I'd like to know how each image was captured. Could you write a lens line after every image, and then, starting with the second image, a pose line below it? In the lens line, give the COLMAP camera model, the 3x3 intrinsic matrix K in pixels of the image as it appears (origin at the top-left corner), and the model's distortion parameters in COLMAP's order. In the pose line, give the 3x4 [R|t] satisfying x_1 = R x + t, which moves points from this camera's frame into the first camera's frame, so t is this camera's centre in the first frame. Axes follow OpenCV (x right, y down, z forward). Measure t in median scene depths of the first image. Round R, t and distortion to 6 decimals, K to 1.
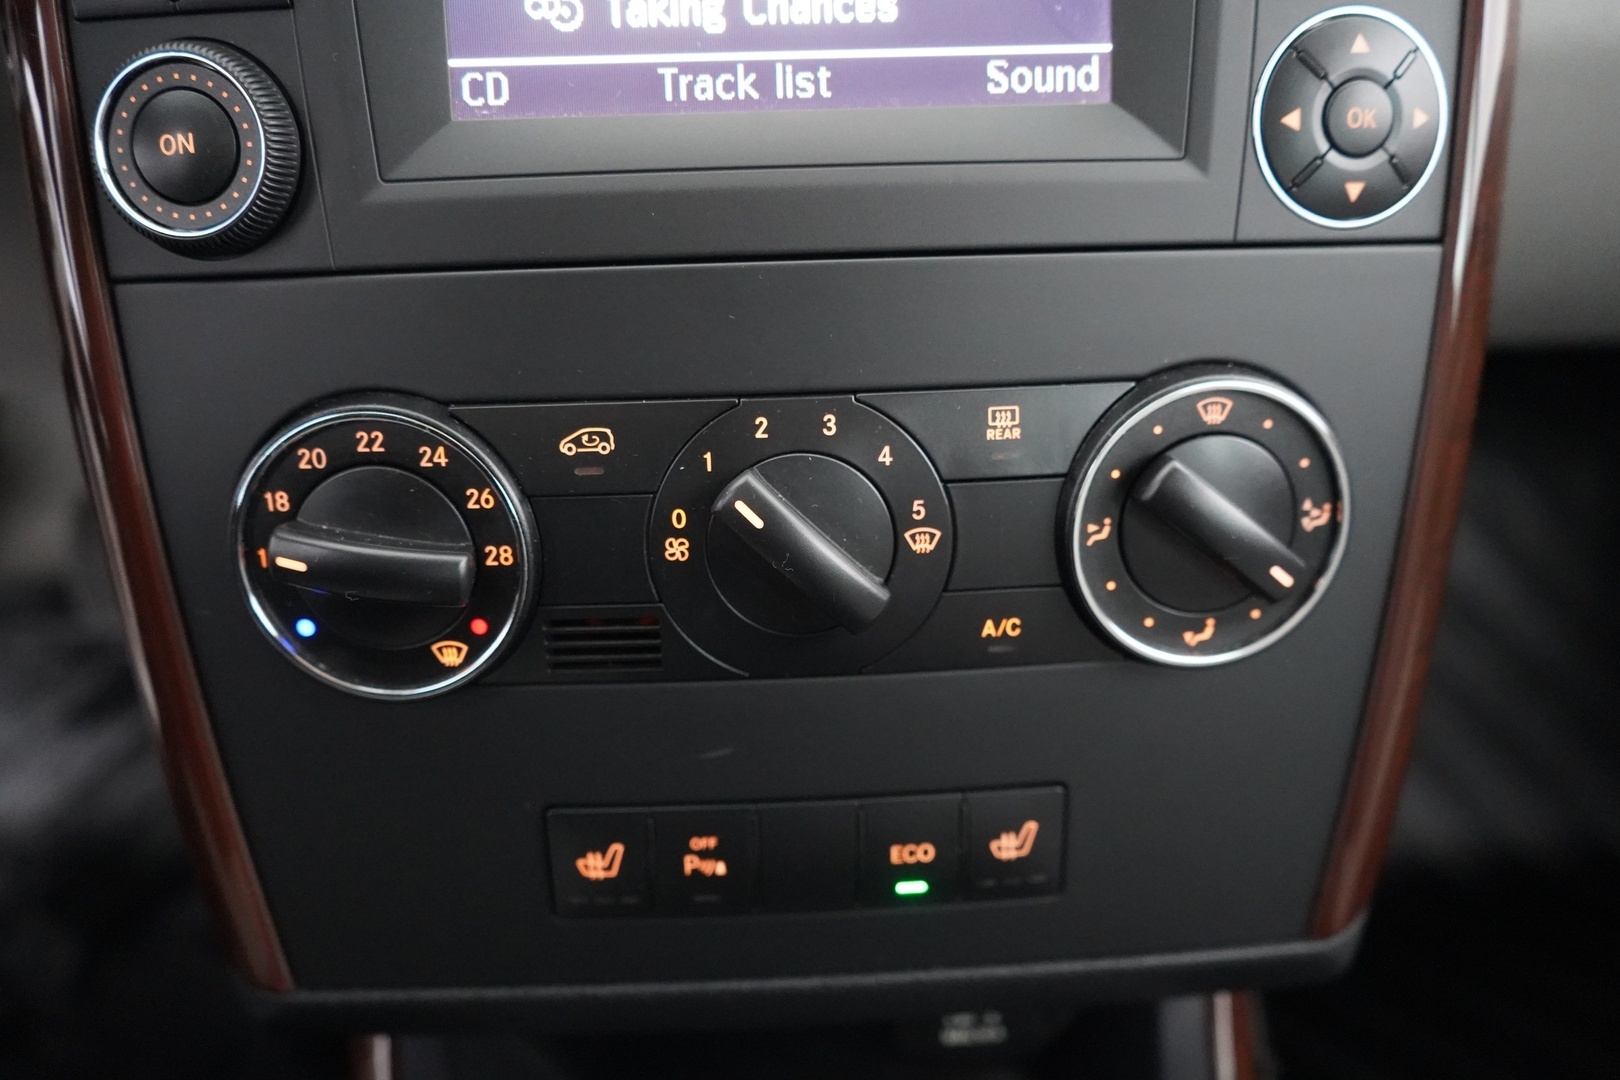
lens RADIAL K [[1287.4, 0, 813.0], [0, 1287.4, 561.6], [0, 0, 1]] dist [-0.020854, 0.018848]
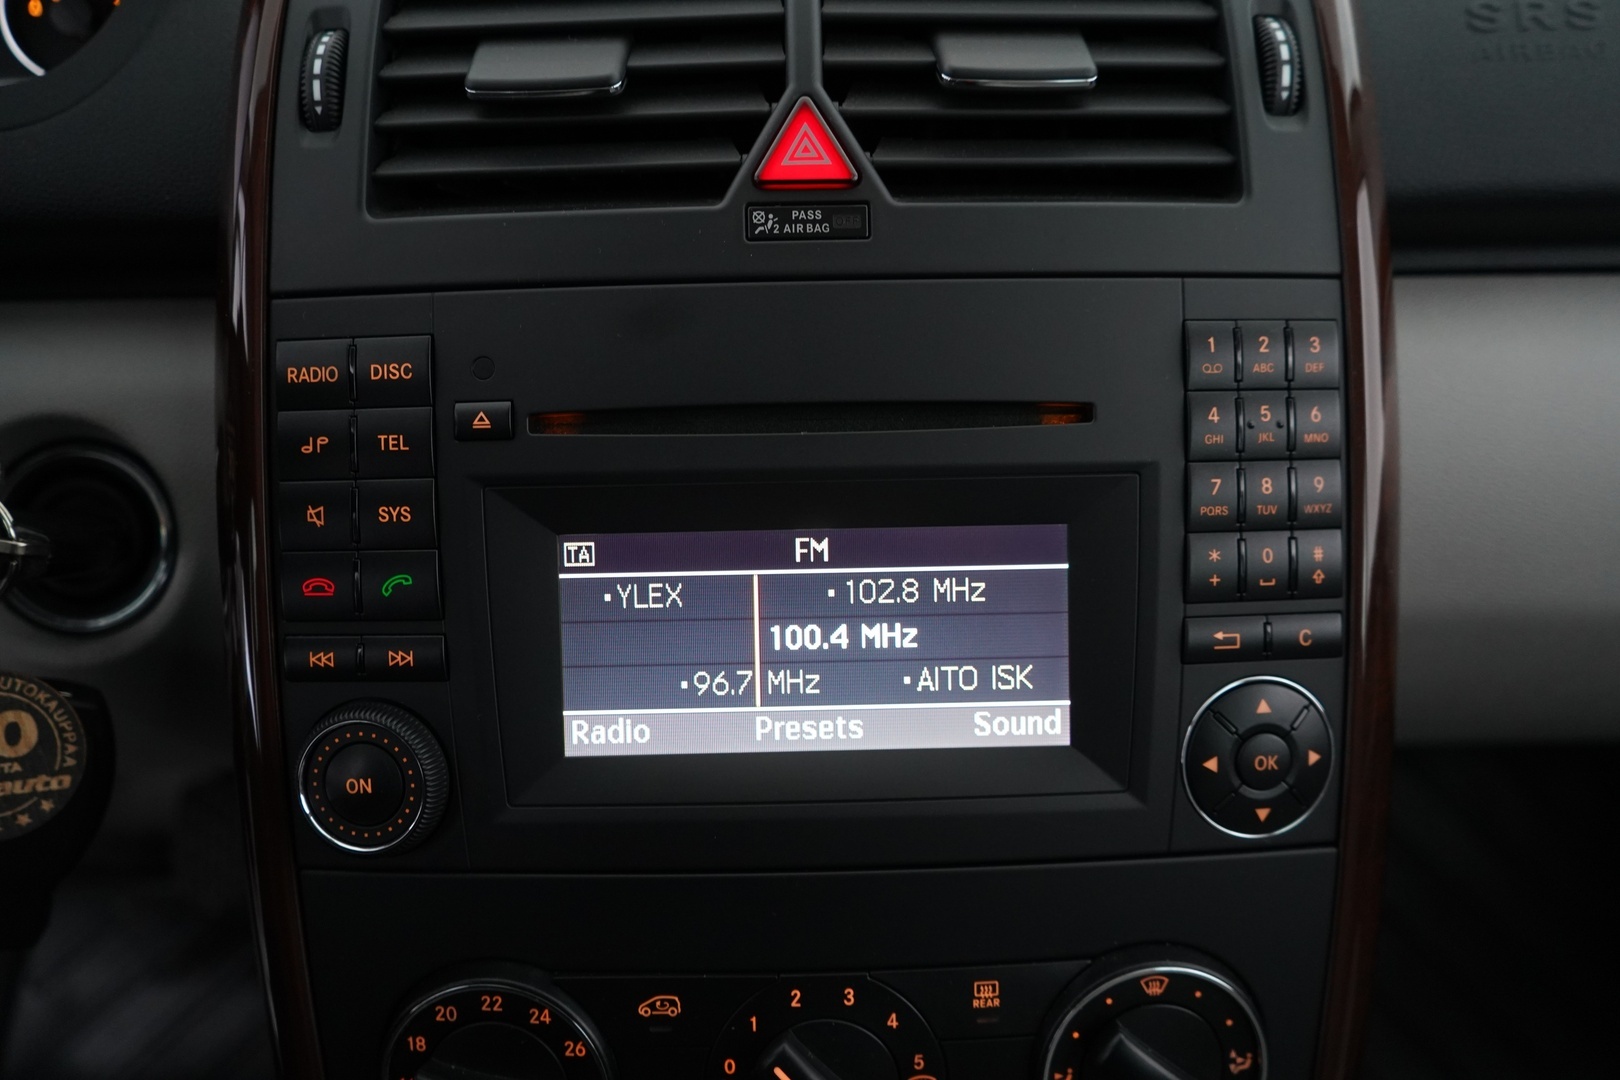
lens RADIAL K [[1287.4, 0, 813.0], [0, 1287.4, 561.6], [0, 0, 1]] dist [-0.020854, 0.018848]
pose [[0.999405, 0.012488, -0.032160, 0.012662], [-0.015830, 0.994258, -0.105828, -0.399687], [0.030654, 0.106275, 0.993864, -0.313372]]
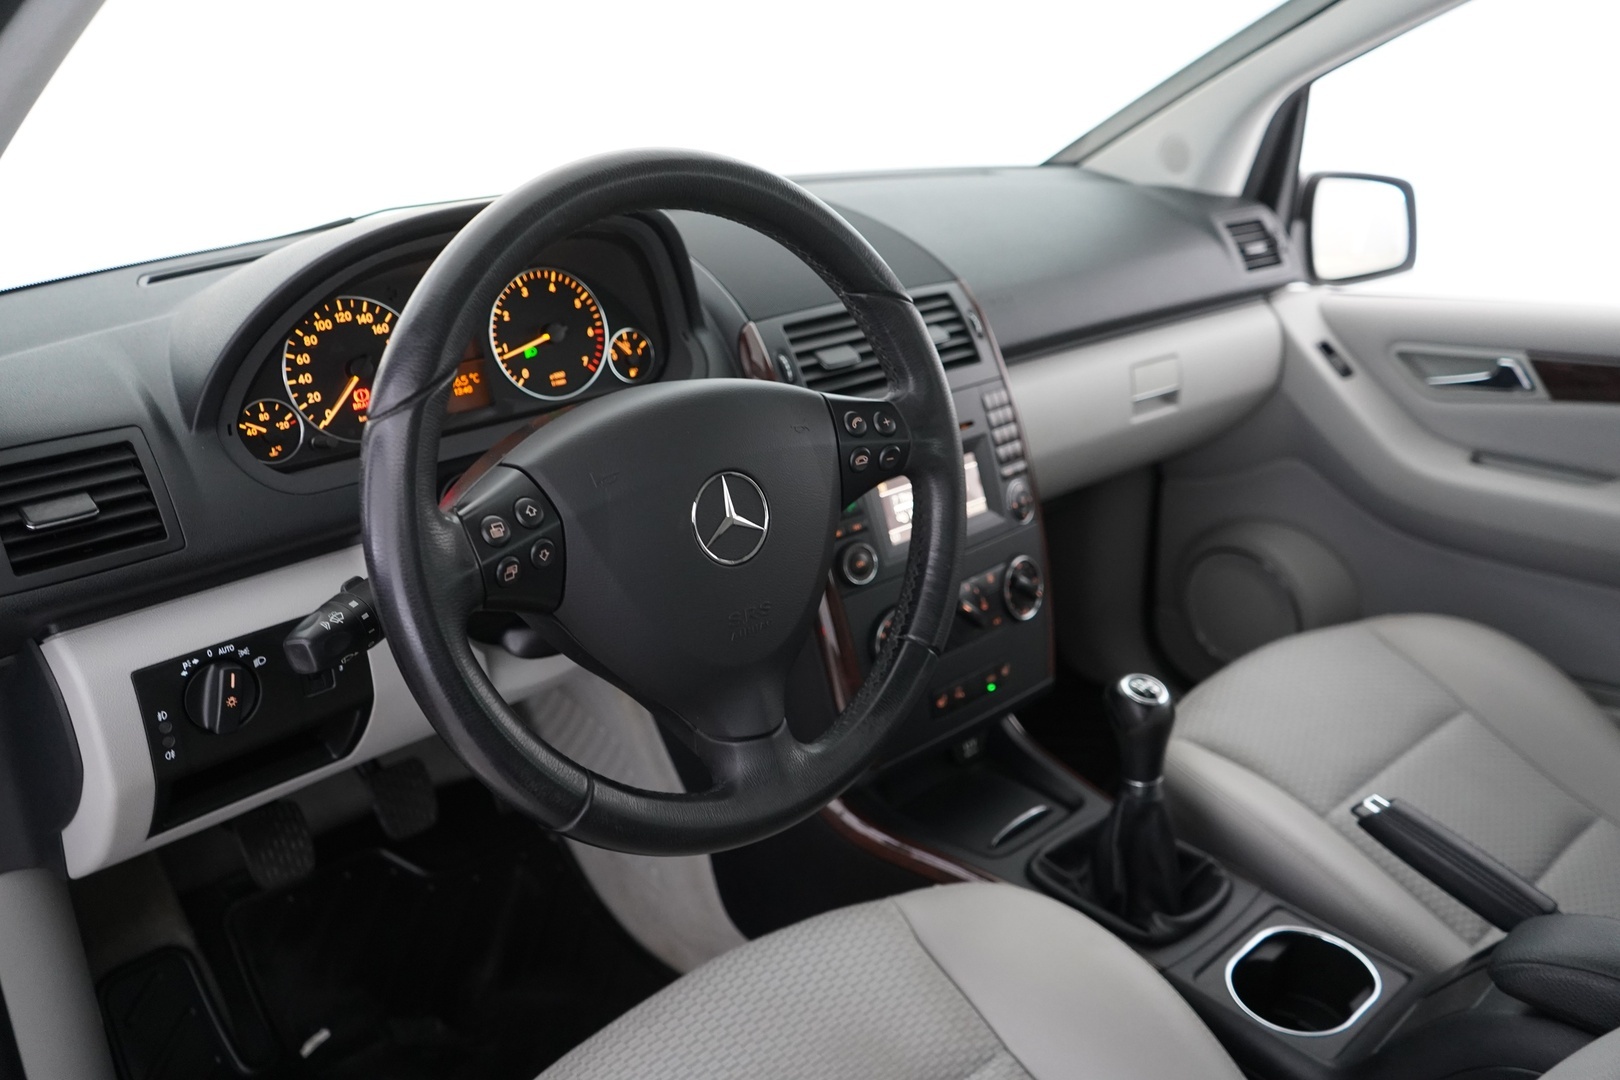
lens RADIAL K [[1287.4, 0, 813.0], [0, 1287.4, 561.6], [0, 0, 1]] dist [-0.020854, 0.018848]
pose [[0.767926, -0.244151, 0.592183, -3.204214], [0.329546, 0.943358, -0.038409, -0.198483], [-0.549263, 0.224647, 0.804888, -2.519578]]
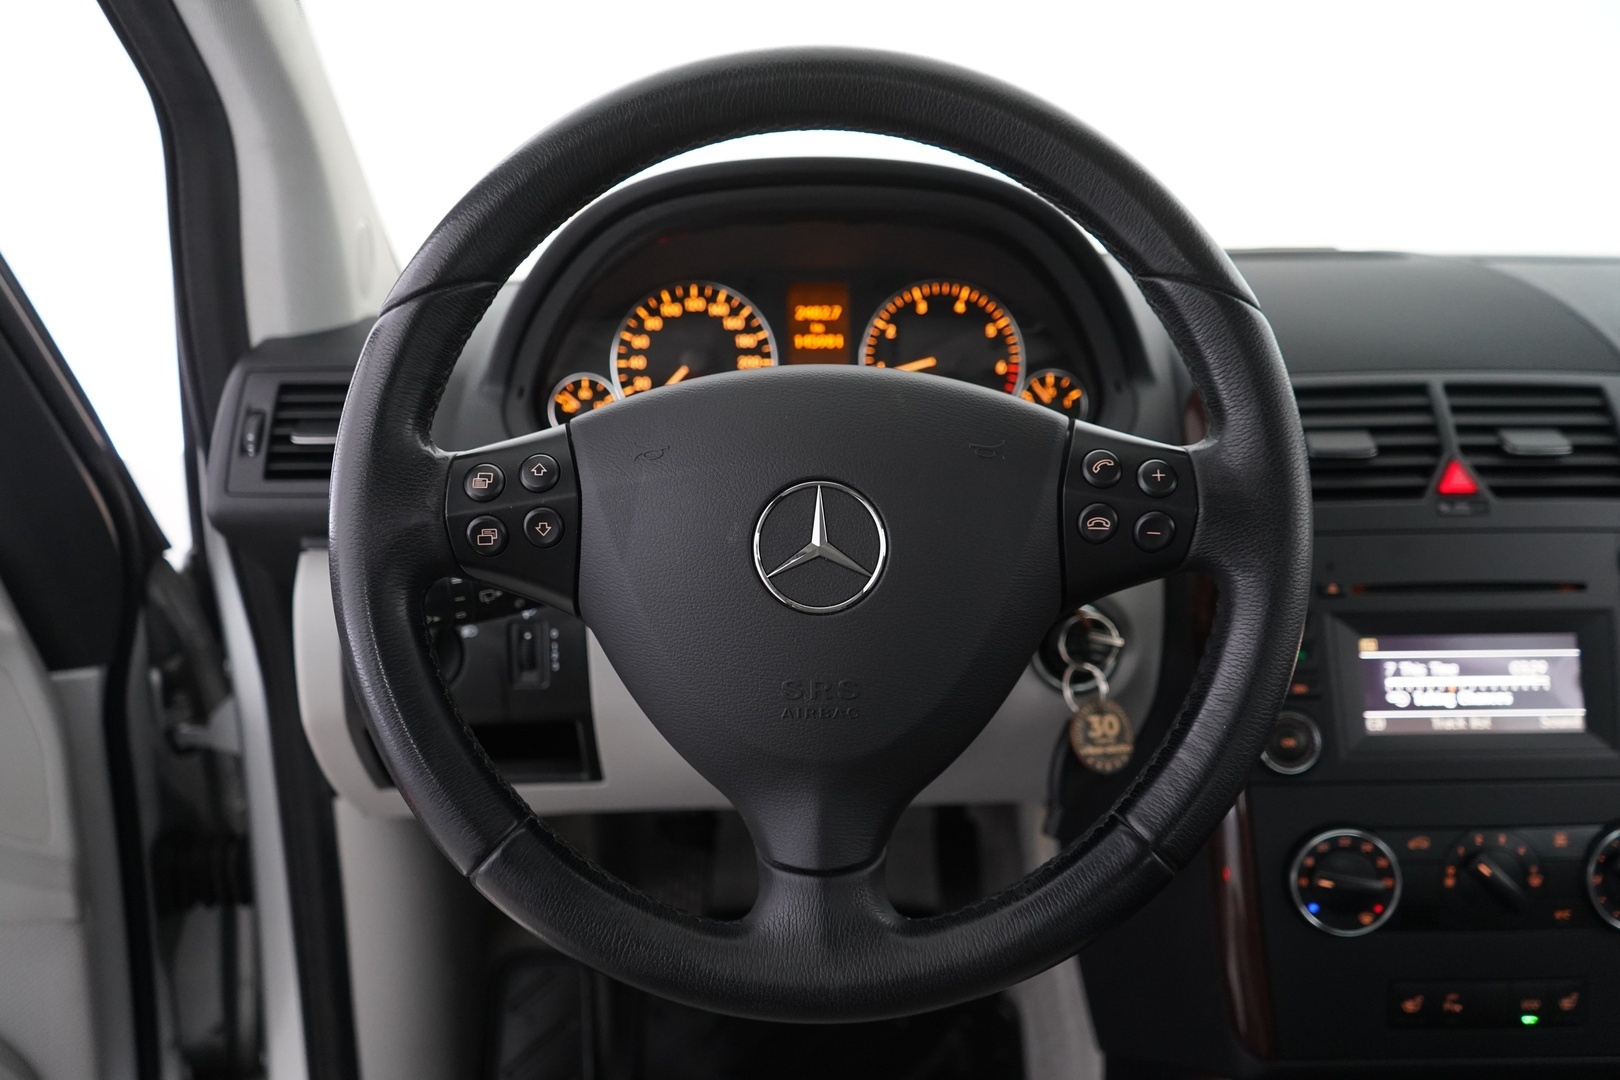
lens RADIAL K [[1287.4, 0, 813.0], [0, 1287.4, 561.6], [0, 0, 1]] dist [-0.020854, 0.018848]
pose [[0.998977, 0.013688, -0.043094, -1.427688], [-0.025375, 0.958556, -0.283771, 0.154544], [0.037423, 0.284574, 0.957923, -2.014988]]
